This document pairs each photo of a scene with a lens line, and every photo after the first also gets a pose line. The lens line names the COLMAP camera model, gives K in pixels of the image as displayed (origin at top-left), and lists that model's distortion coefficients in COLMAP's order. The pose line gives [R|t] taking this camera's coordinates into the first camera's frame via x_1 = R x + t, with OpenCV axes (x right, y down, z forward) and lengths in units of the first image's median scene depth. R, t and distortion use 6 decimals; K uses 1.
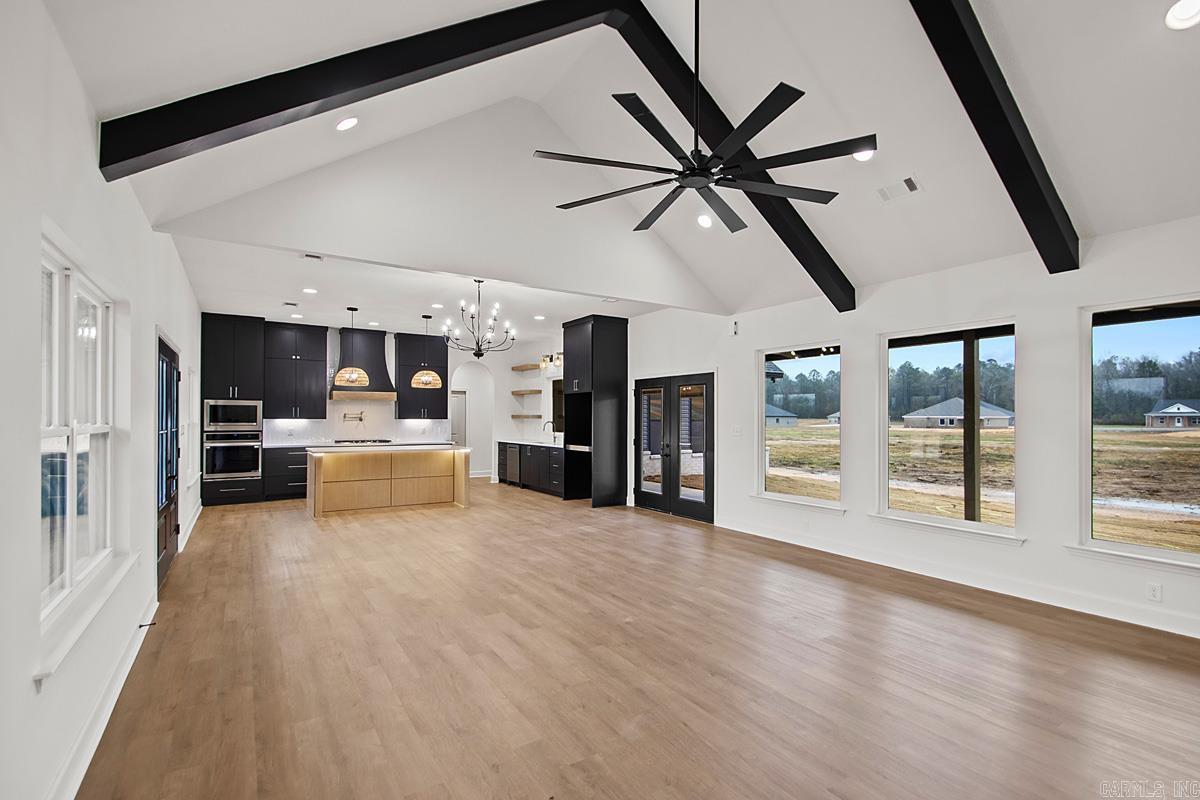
lens RADIAL K [[556.2, 0, 609.9], [0, 556.2, 416.0], [0, 0, 1]] dist [0.033974, -0.013446]
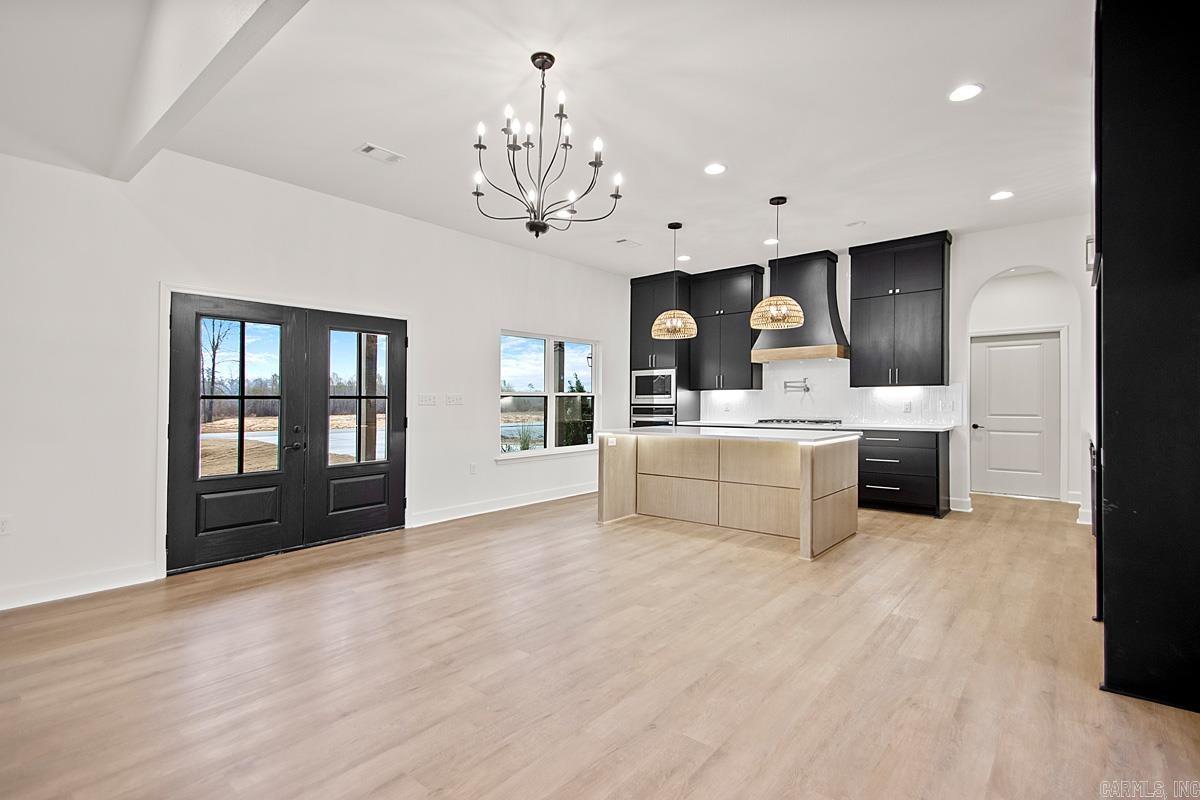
lens RADIAL K [[556.2, 0, 610.8], [0, 556.2, 404.7], [0, 0, 1]] dist [0.033974, -0.013446]
pose [[0.307779, -0.000342, -0.951458, 0.151889], [0.012765, 0.999911, 0.003770, 0.023053], [0.951372, -0.013306, 0.307757, 0.671880]]
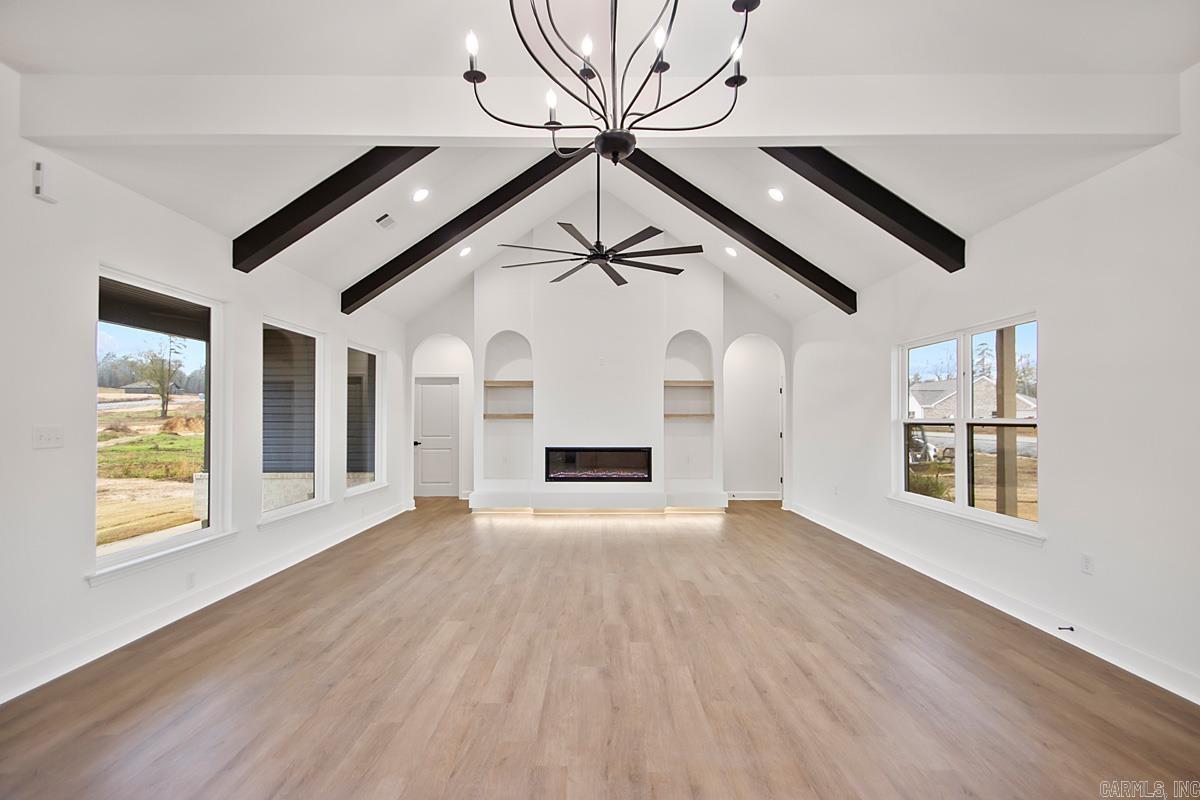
lens RADIAL K [[556.2, 0, 594.2], [0, 556.2, 412.1], [0, 0, 1]] dist [0.033974, -0.013446]
pose [[-0.836289, 0.004209, 0.548273, -0.266750], [-0.005733, 0.999849, -0.016420, 0.009297], [-0.548259, -0.016875, -0.836138, 0.886498]]
